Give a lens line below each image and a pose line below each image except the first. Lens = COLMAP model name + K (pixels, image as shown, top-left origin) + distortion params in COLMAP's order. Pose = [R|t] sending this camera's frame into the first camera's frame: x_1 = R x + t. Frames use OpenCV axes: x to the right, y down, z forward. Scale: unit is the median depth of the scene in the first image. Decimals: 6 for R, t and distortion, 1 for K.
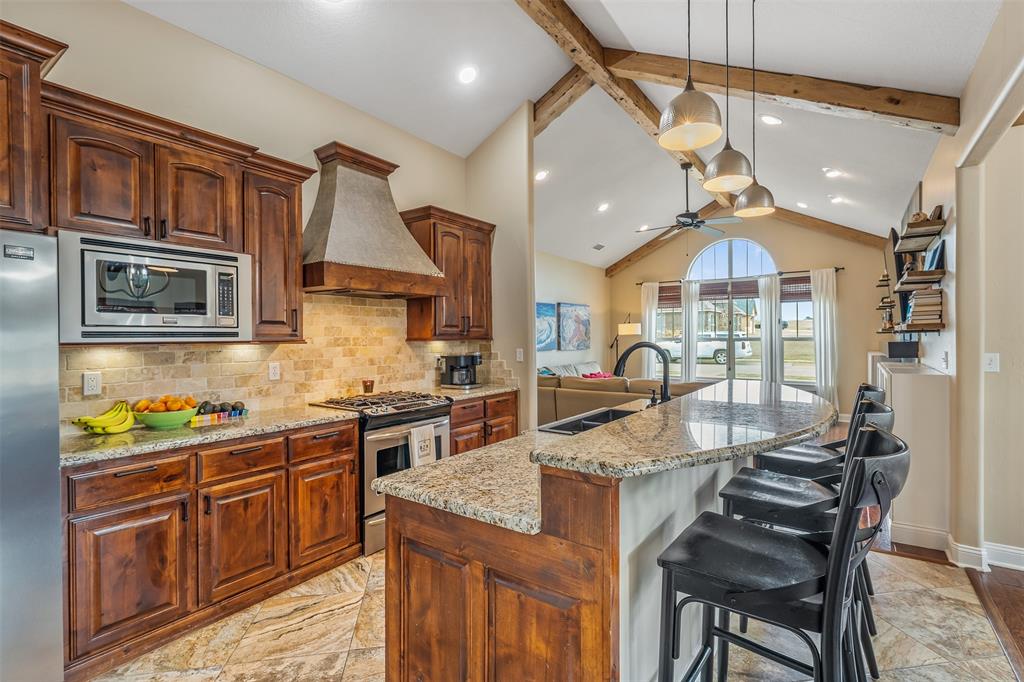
lens RADIAL K [[476.7, 0, 509.3], [0, 476.7, 339.8], [0, 0, 1]] dist [0.001710, 0.000098]
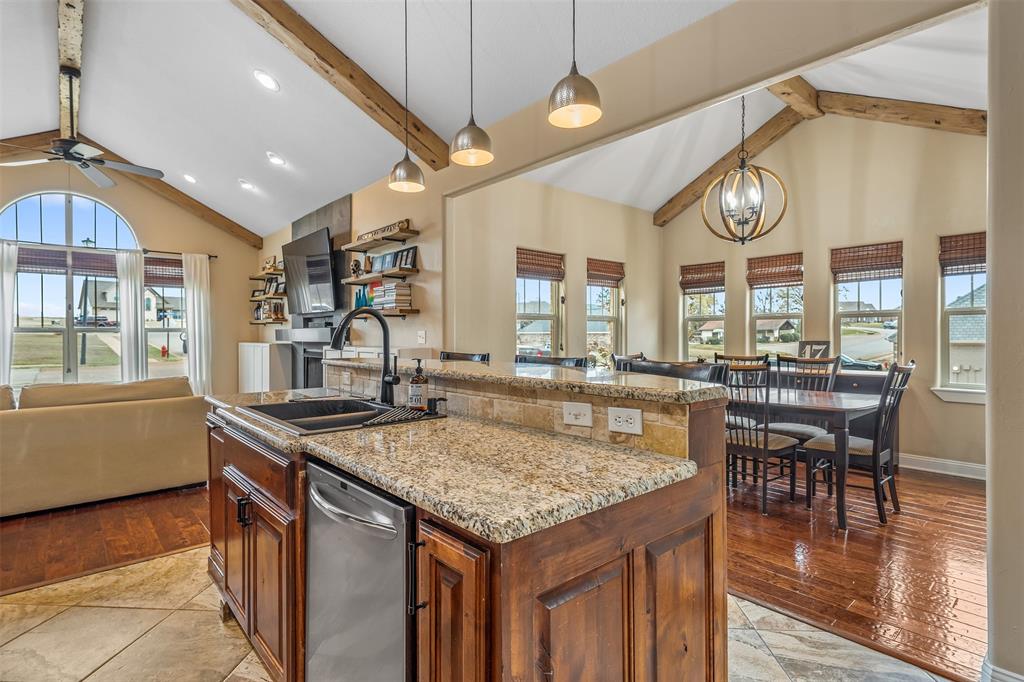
lens RADIAL K [[510.2, 0, 508.5], [0, 510.2, 340.5], [0, 0, 1]] dist [0.007117, -0.000202]
pose [[0.224378, -0.006075, 0.974483, -0.161662], [0.008628, 0.999954, 0.004247, 0.018766], [-0.974464, 0.007455, 0.224420, 0.172321]]
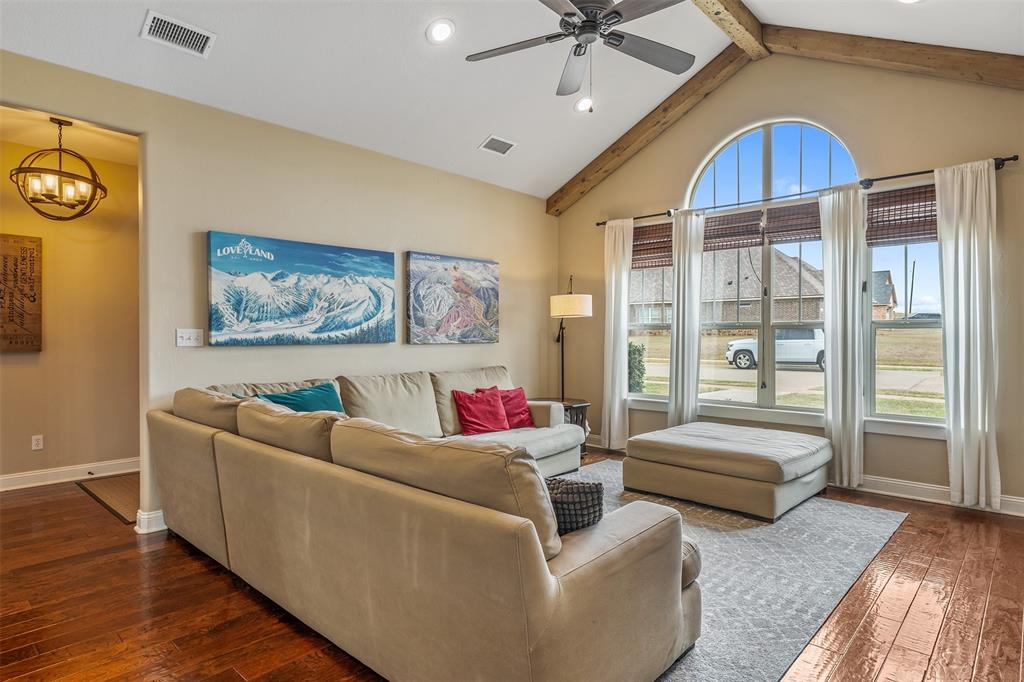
lens RADIAL K [[570.7, 0, 510.5], [0, 570.7, 338.5], [0, 0, 1]] dist [0.000786, -0.002020]
pose [[0.992378, 0.009811, -0.122837, 0.284341], [-0.009671, 0.999952, 0.001736, 0.013888], [0.122848, -0.000534, 0.992425, 0.394055]]
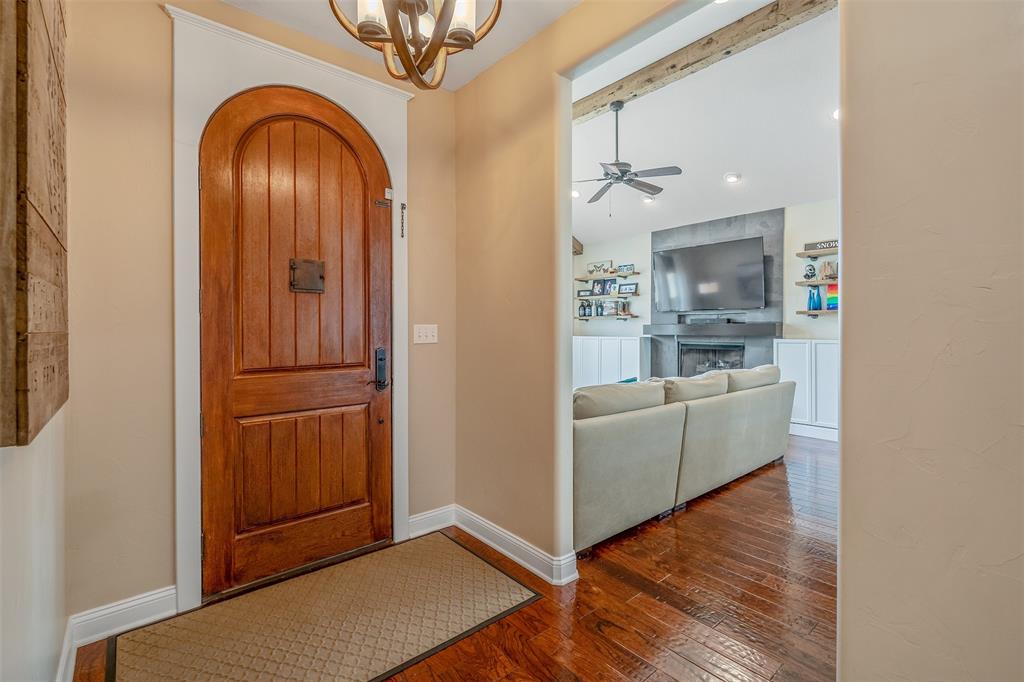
lens RADIAL K [[457.2, 0, 514.4], [0, 457.2, 324.4], [0, 0, 1]] dist [0.000639, 0.000368]
pose [[0.238165, 0.017055, 0.971075, -0.325054], [0.005054, 0.999811, -0.018799, 0.014904], [-0.971211, 0.009386, 0.238034, 0.756285]]
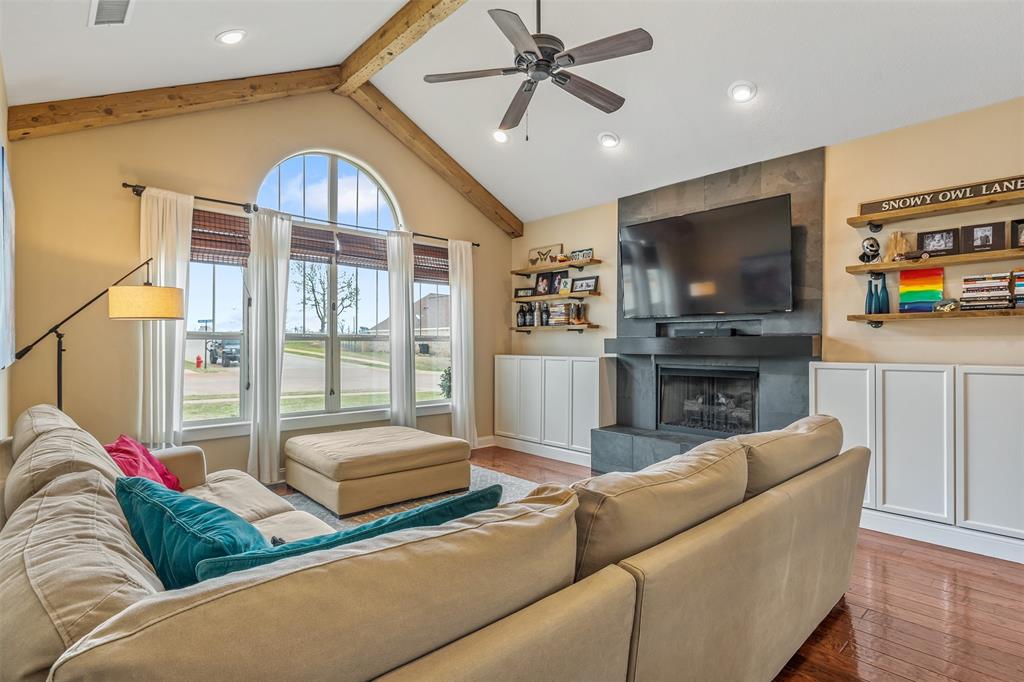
lens RADIAL K [[510.2, 0, 515.7], [0, 510.2, 341.6], [0, 0, 1]] dist [0.007117, -0.000202]
pose [[0.187380, 0.012771, 0.982205, -0.072955], [0.004951, 0.999891, -0.013945, 0.012601], [-0.982275, 0.007476, 0.187296, 0.715863]]
